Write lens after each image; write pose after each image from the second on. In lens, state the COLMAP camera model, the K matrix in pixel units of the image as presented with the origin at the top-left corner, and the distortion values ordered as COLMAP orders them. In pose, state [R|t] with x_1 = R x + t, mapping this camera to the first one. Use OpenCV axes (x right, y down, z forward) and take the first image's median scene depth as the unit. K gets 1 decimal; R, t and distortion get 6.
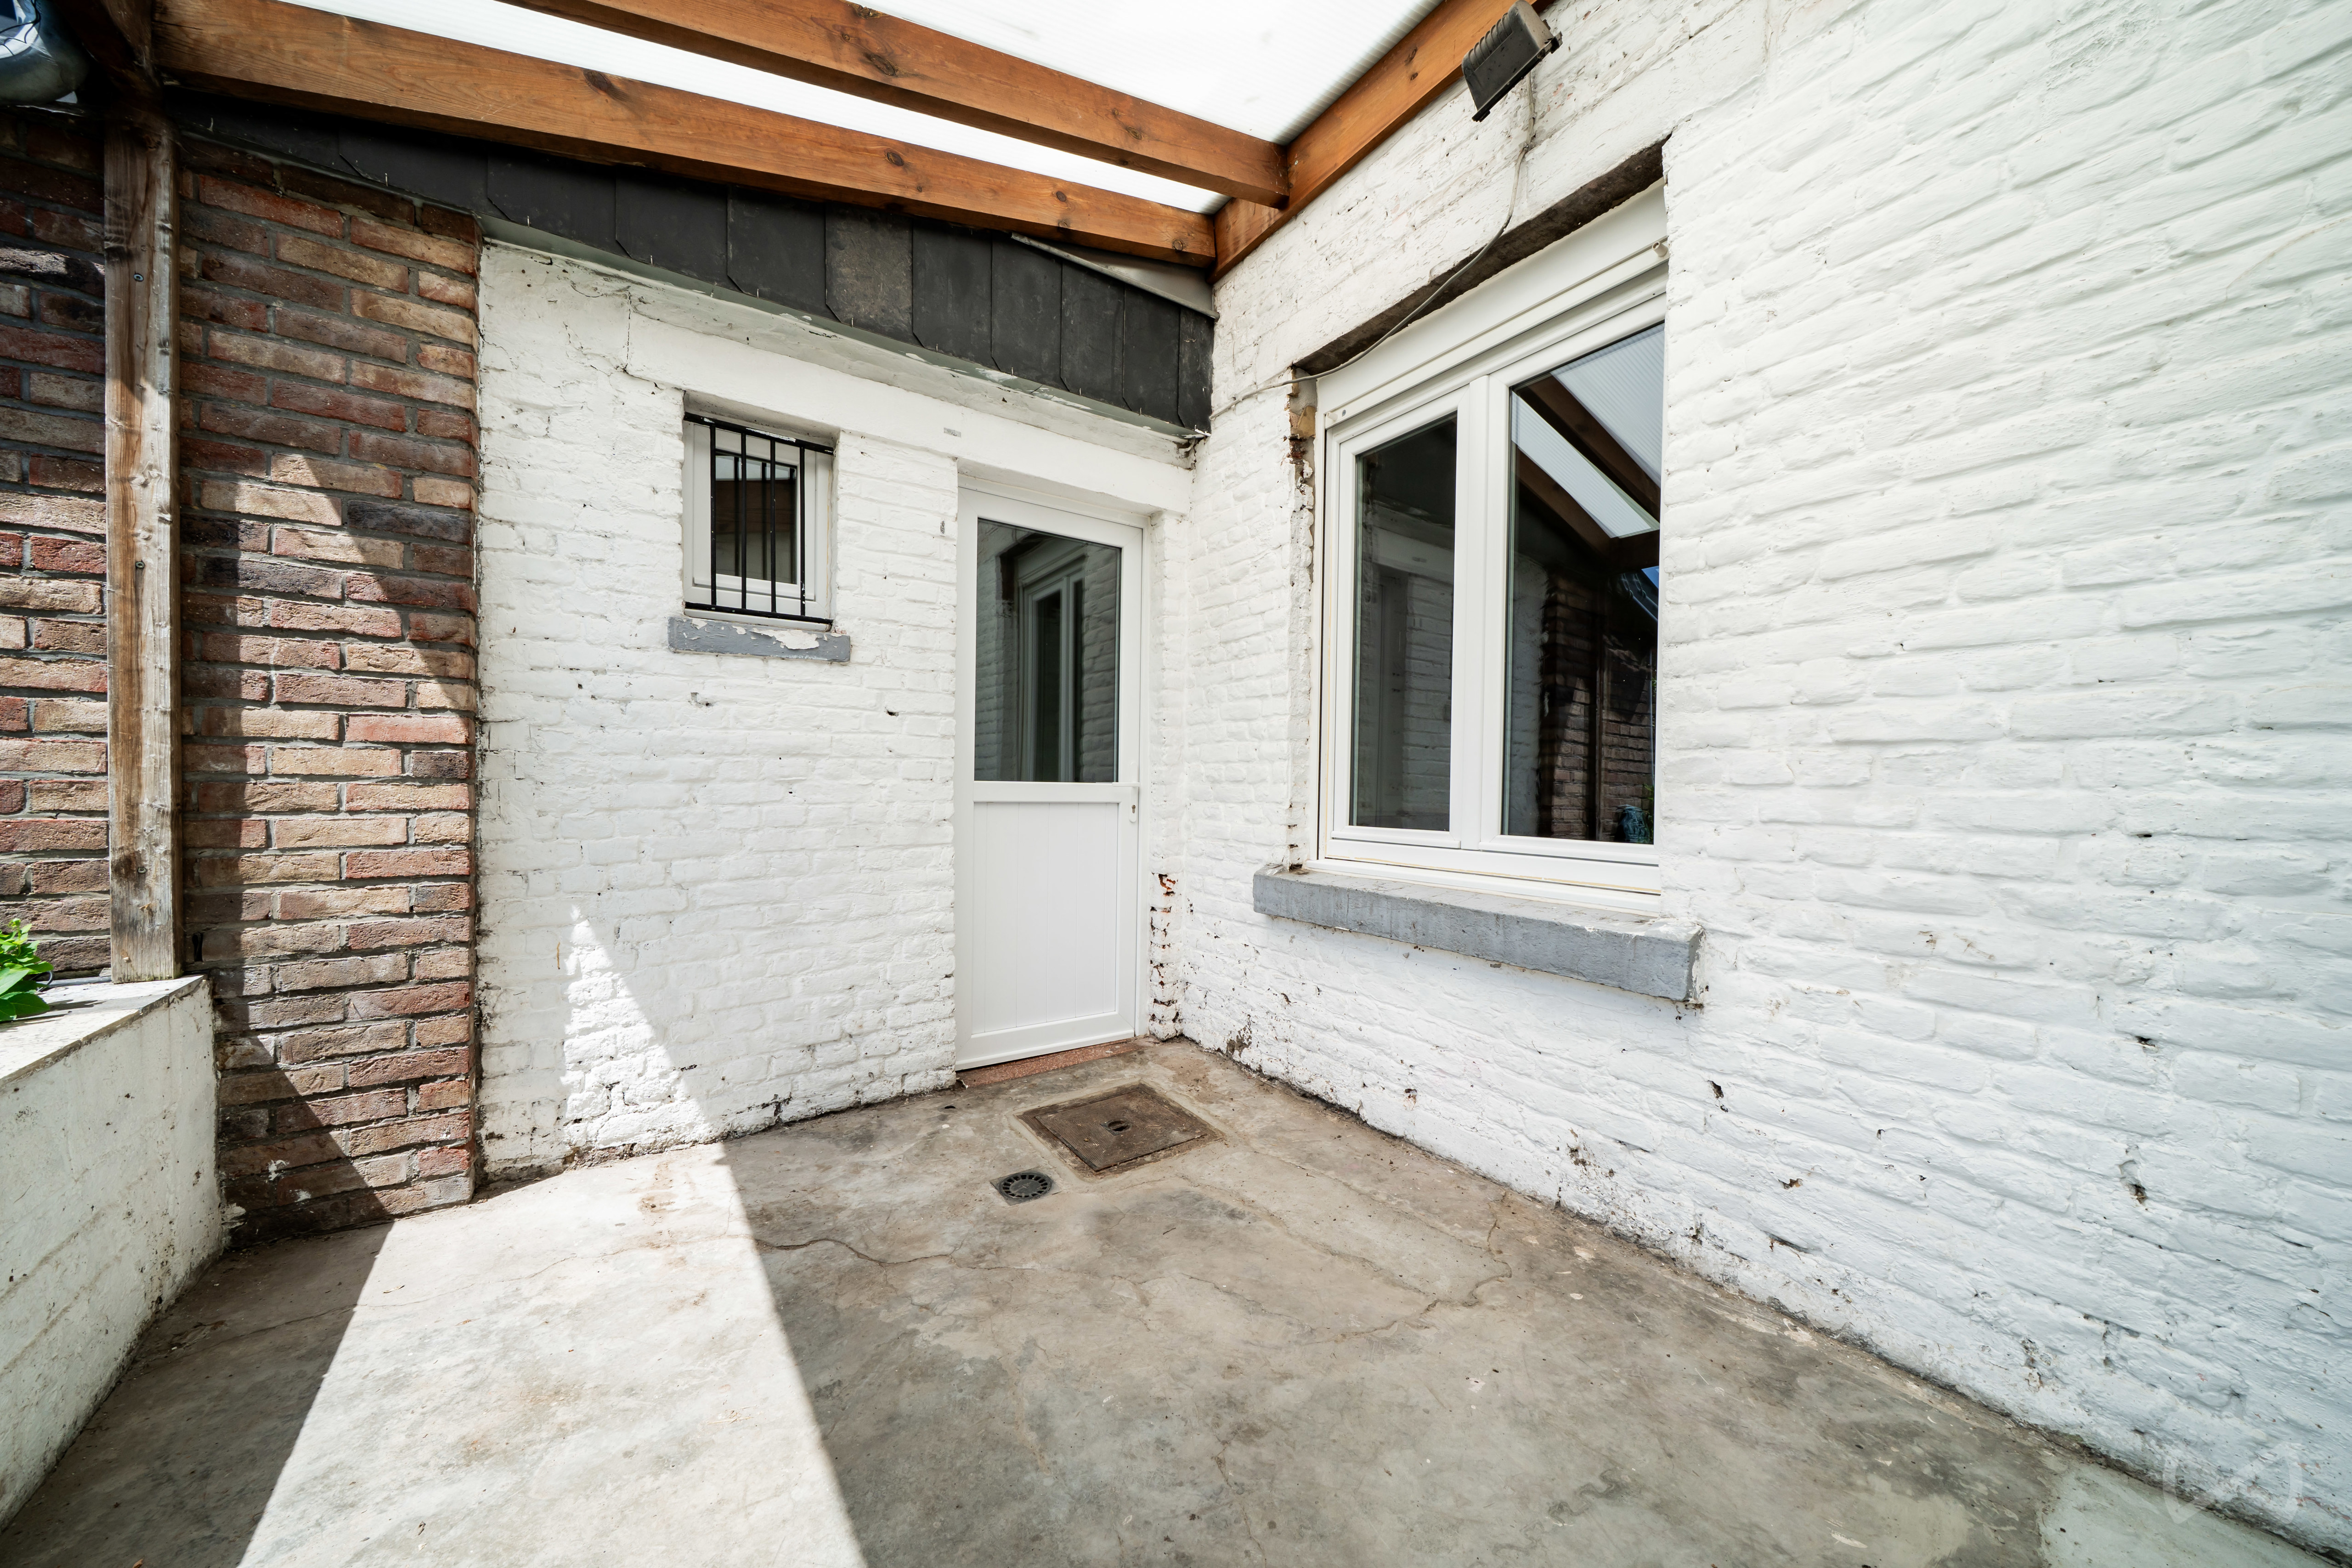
lens RADIAL K [[800.4, 0, 1182.9], [0, 800.4, 790.8], [0, 0, 1]] dist [-0.000165, -0.000013]
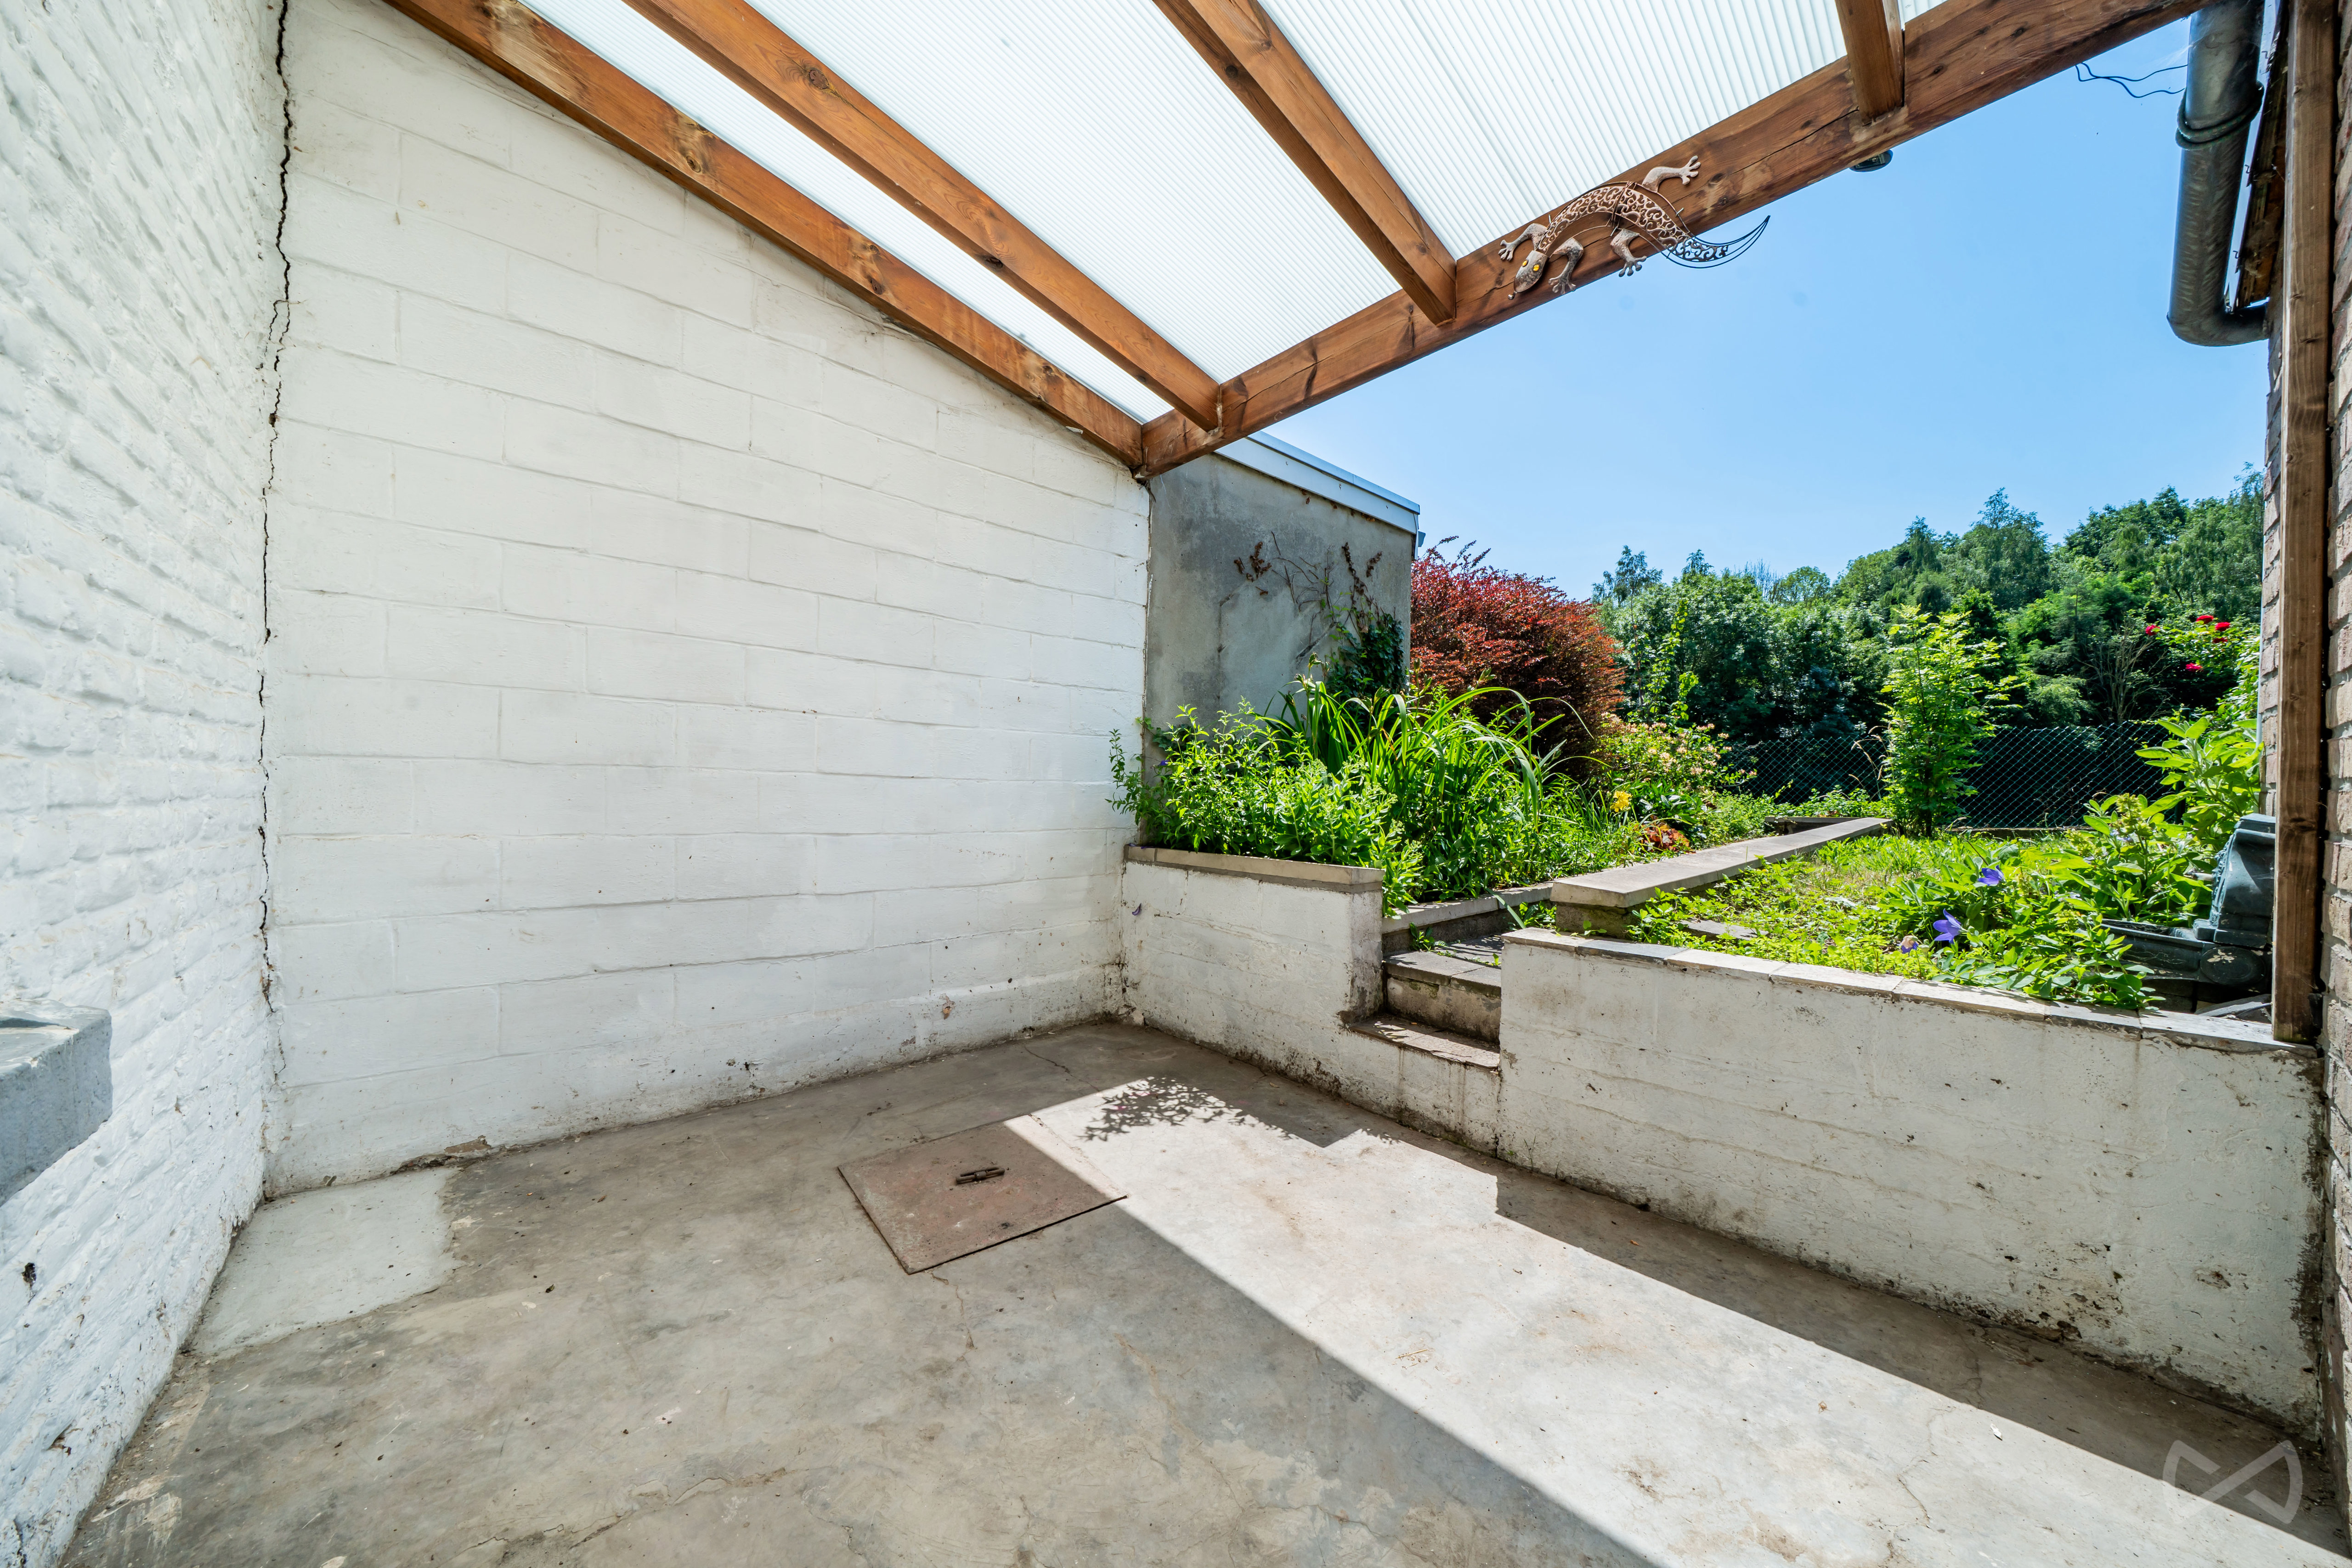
lens RADIAL K [[800.4, 0, 1182.9], [0, 800.4, 790.8], [0, 0, 1]] dist [-0.000165, -0.000013]
pose [[-0.994835, -0.017393, -0.099999, -0.124435], [-0.018915, 0.999719, 0.014286, -0.002060], [0.099723, 0.016103, -0.994885, 2.047660]]
